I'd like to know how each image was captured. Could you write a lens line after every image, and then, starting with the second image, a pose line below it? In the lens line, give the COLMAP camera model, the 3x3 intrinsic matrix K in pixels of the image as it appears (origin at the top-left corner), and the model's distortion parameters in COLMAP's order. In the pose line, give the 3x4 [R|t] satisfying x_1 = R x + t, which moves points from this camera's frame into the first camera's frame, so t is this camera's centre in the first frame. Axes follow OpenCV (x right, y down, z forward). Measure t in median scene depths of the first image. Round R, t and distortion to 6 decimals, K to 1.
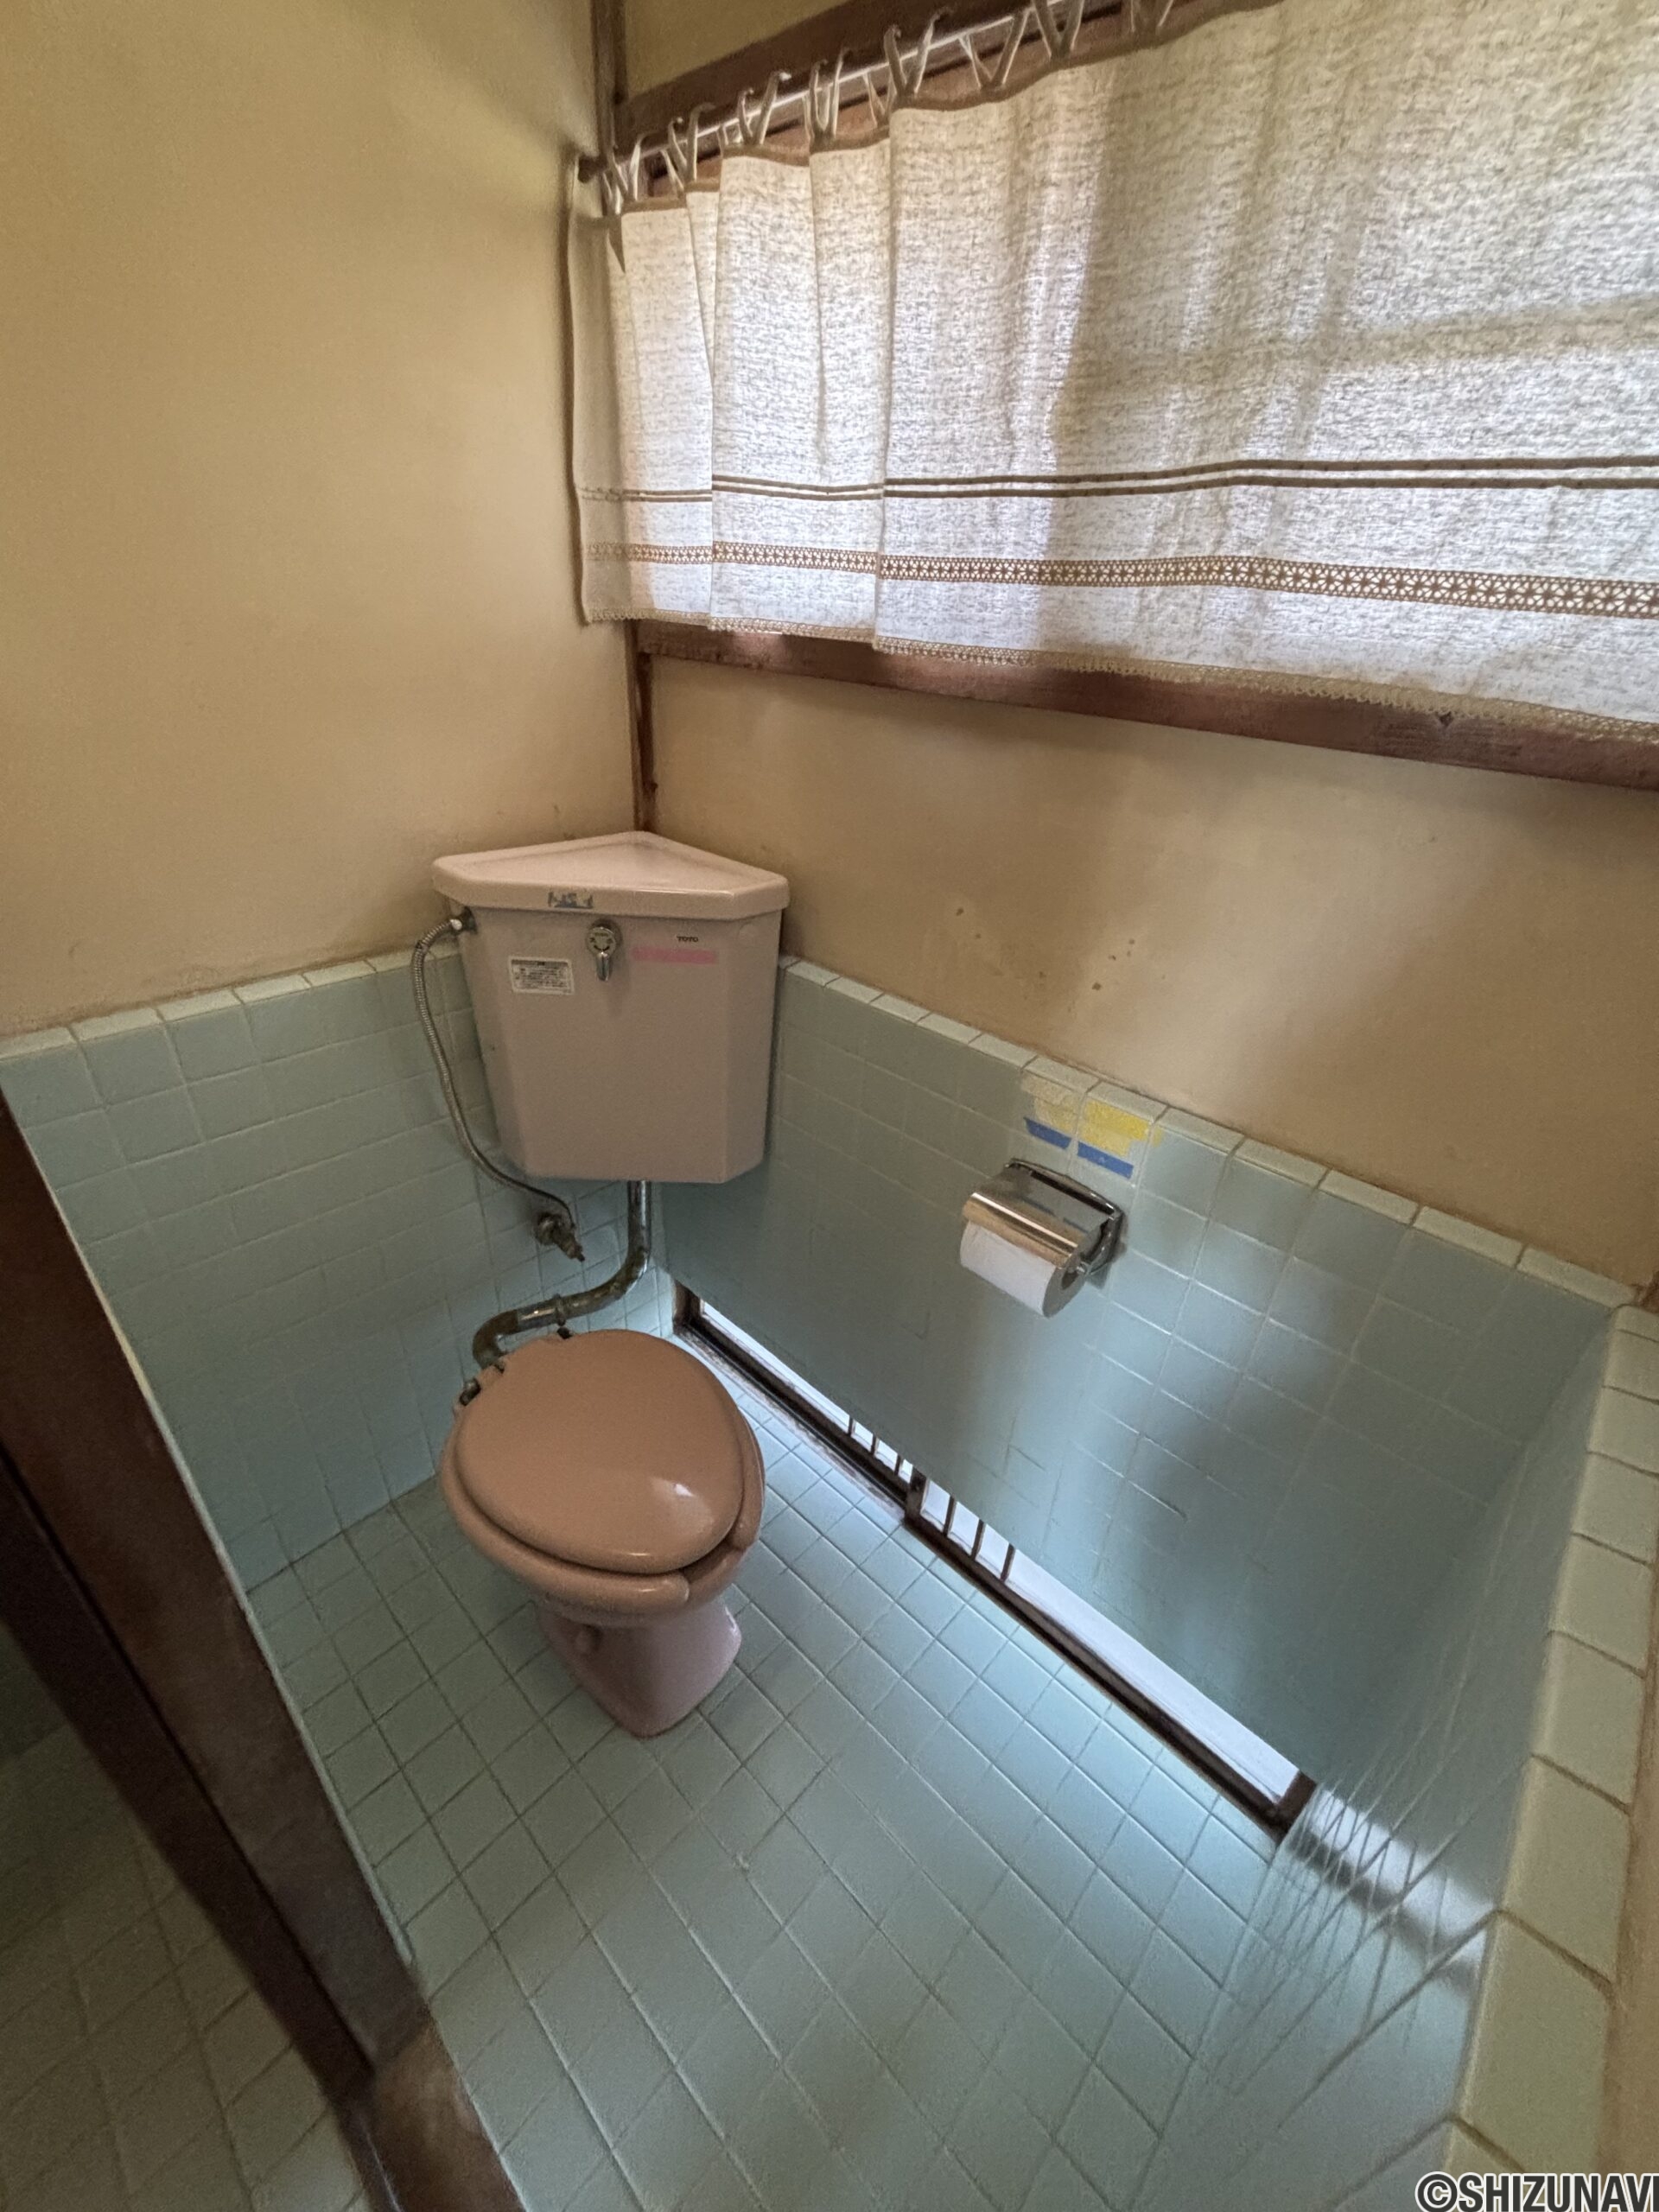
lens RADIAL K [[890.0, 0, 824.3], [0, 890.0, 1101.9], [0, 0, 1]] dist [0.006103, -0.001989]
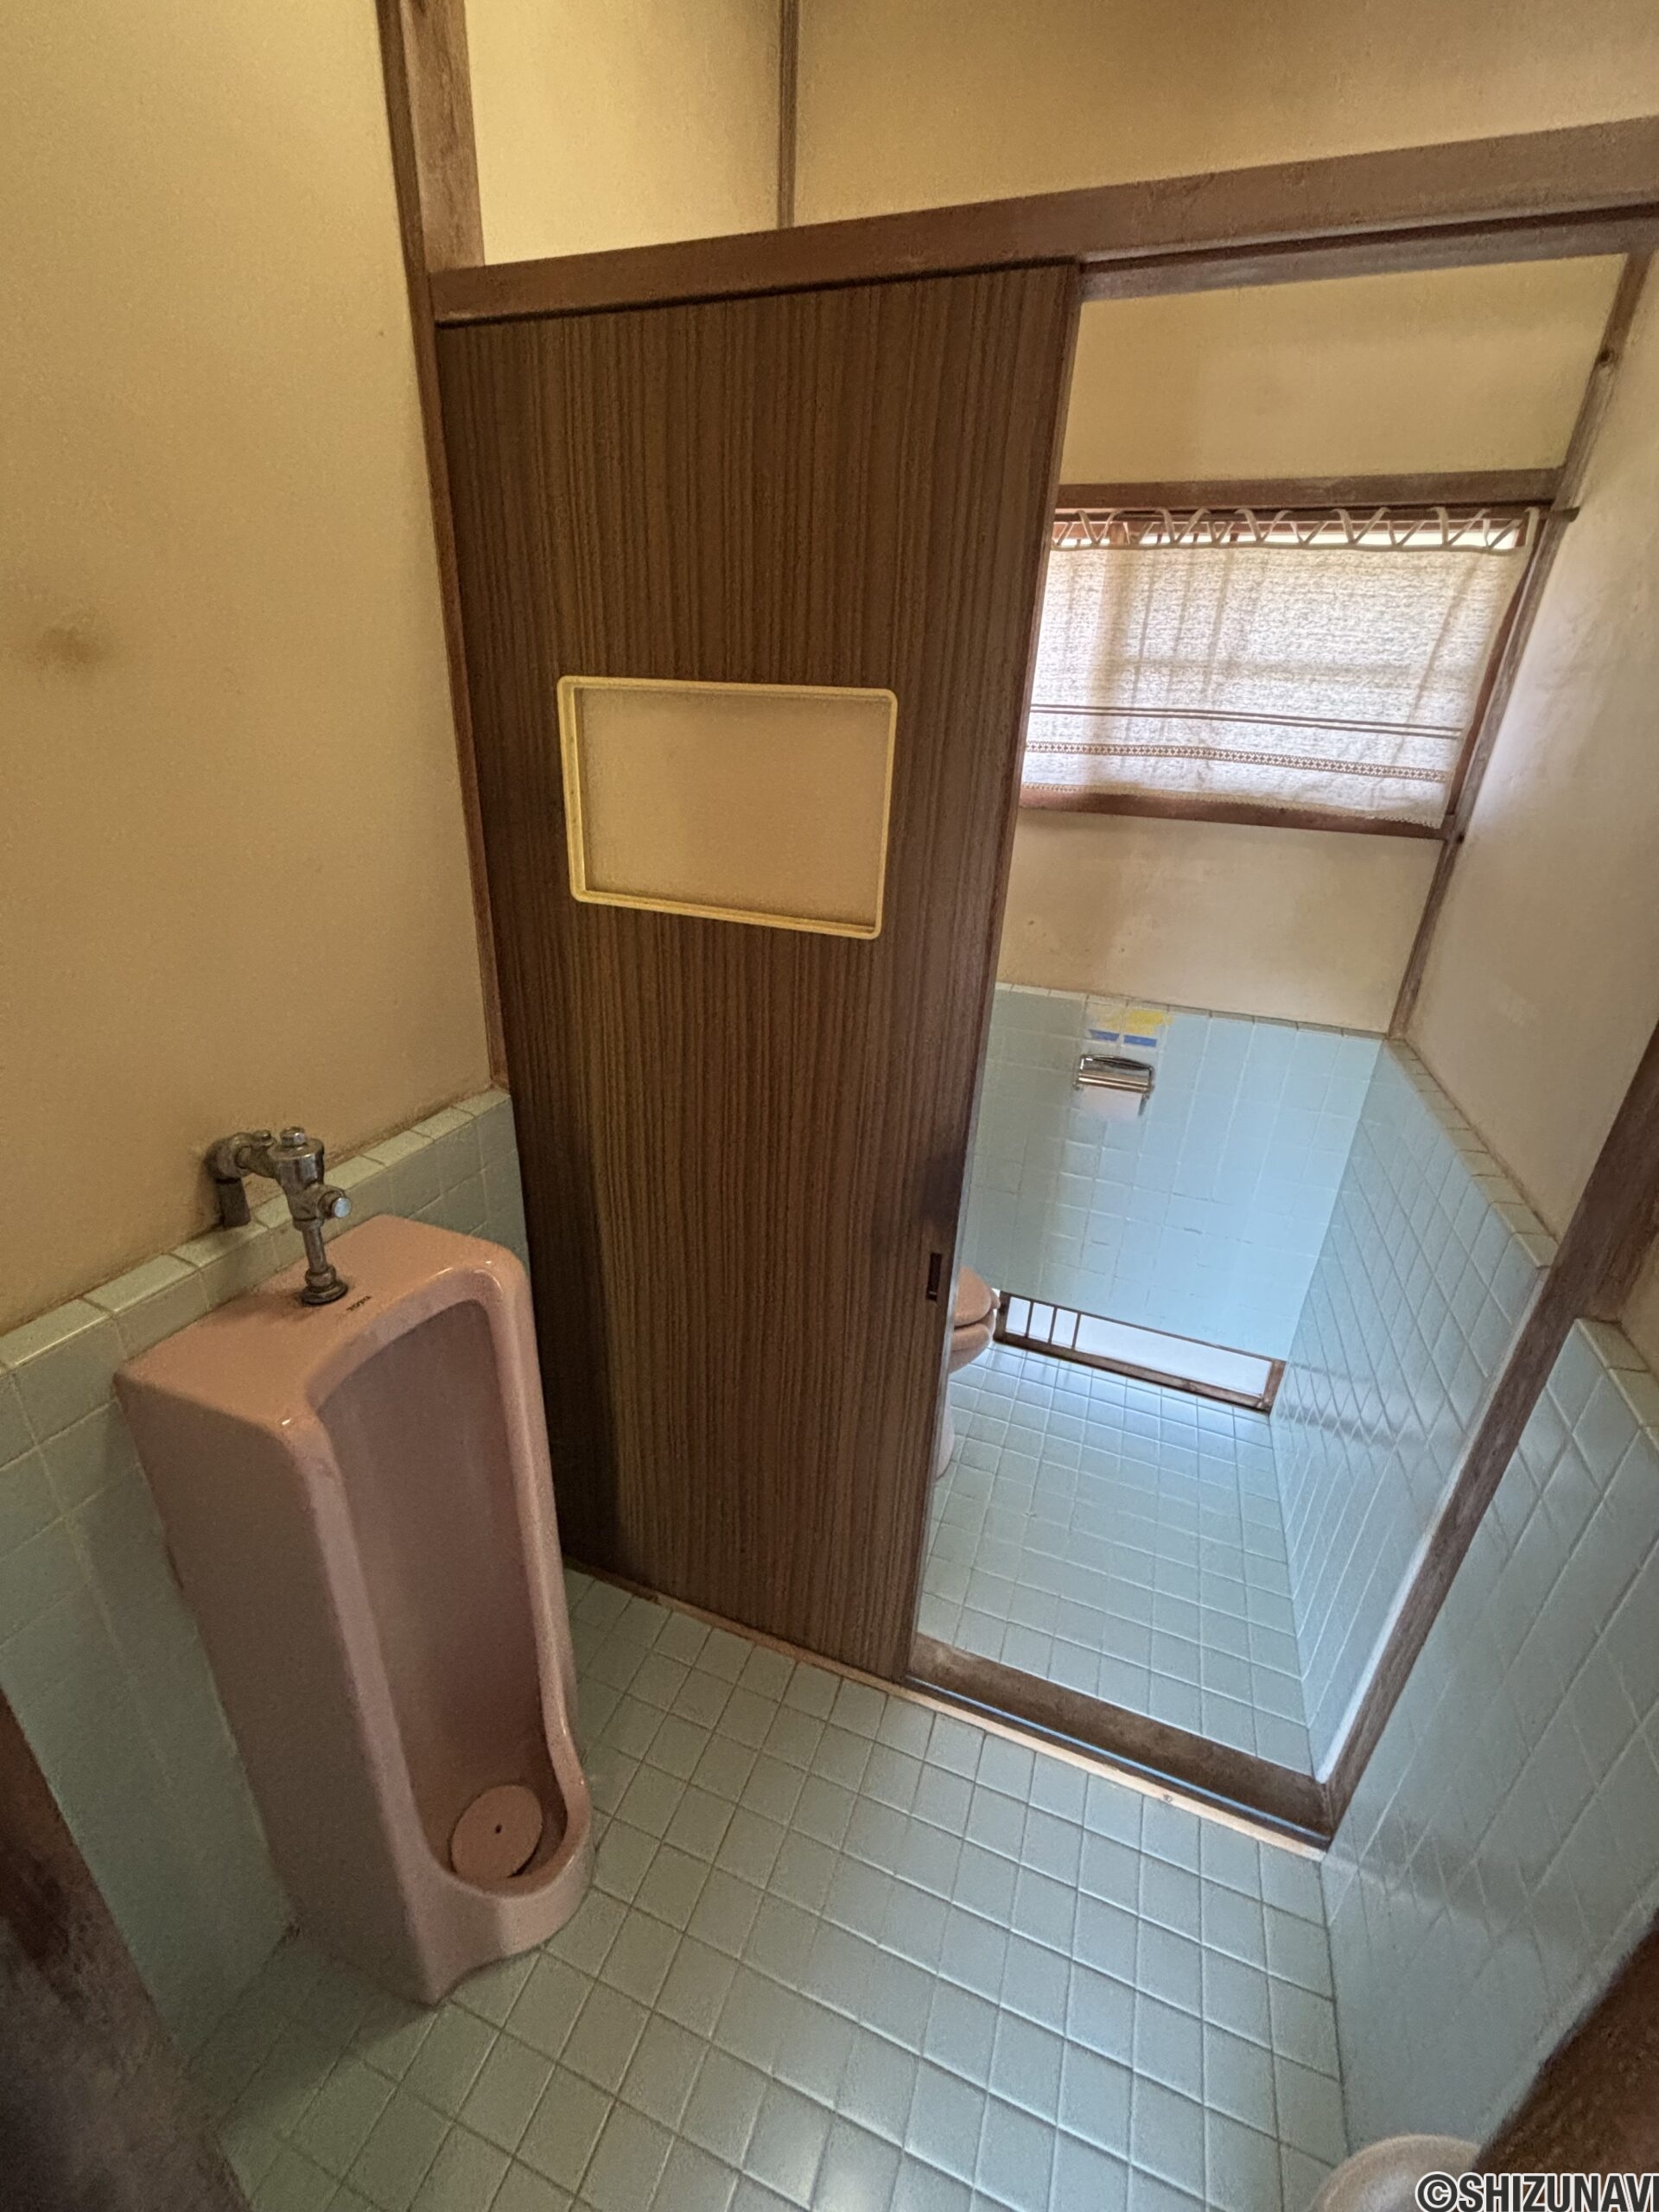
lens RADIAL K [[890.0, 0, 829.6], [0, 890.0, 1109.4], [0, 0, 1]] dist [0.006103, -0.001989]
pose [[0.916610, -0.158772, 0.366902, -1.401521], [0.192832, 0.979524, -0.057865, 0.266069], [-0.350202, 0.123789, 0.928458, -0.704174]]
